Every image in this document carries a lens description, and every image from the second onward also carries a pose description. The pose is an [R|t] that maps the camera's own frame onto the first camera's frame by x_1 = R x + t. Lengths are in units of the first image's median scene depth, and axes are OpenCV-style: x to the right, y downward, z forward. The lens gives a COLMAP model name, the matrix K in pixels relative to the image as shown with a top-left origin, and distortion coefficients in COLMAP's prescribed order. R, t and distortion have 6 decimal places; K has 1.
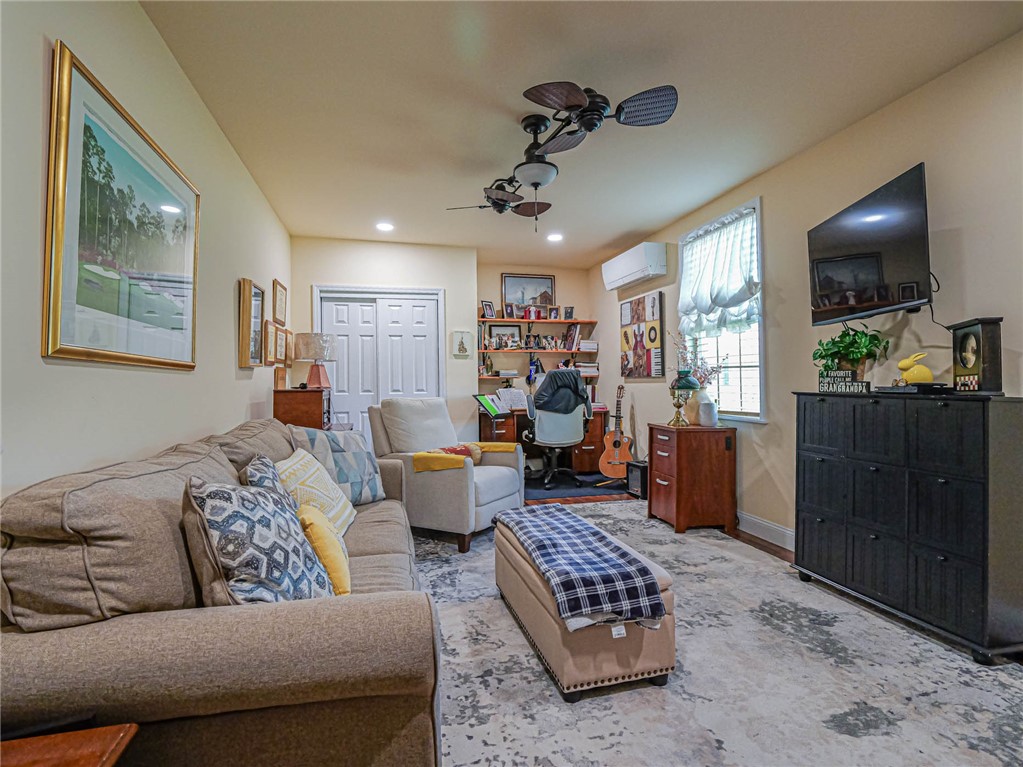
lens RADIAL K [[486.7, 0, 513.2], [0, 486.7, 387.3], [0, 0, 1]] dist [-0.005251, -0.000201]
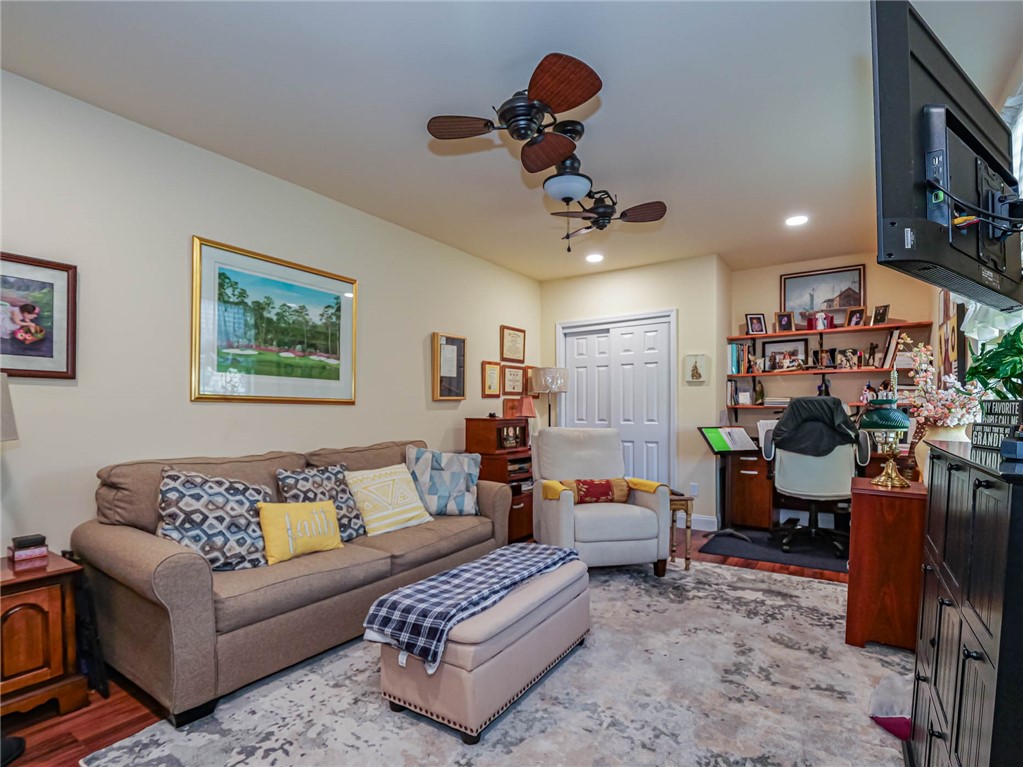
lens RADIAL K [[500.5, 0, 512.2], [0, 500.5, 435.1], [0, 0, 1]] dist [-0.013588, -0.000166]
pose [[0.676717, 0.041822, -0.735055, 0.405348], [-0.010894, 0.998845, 0.046801, -0.009477], [0.736163, -0.023663, 0.676391, 0.167418]]
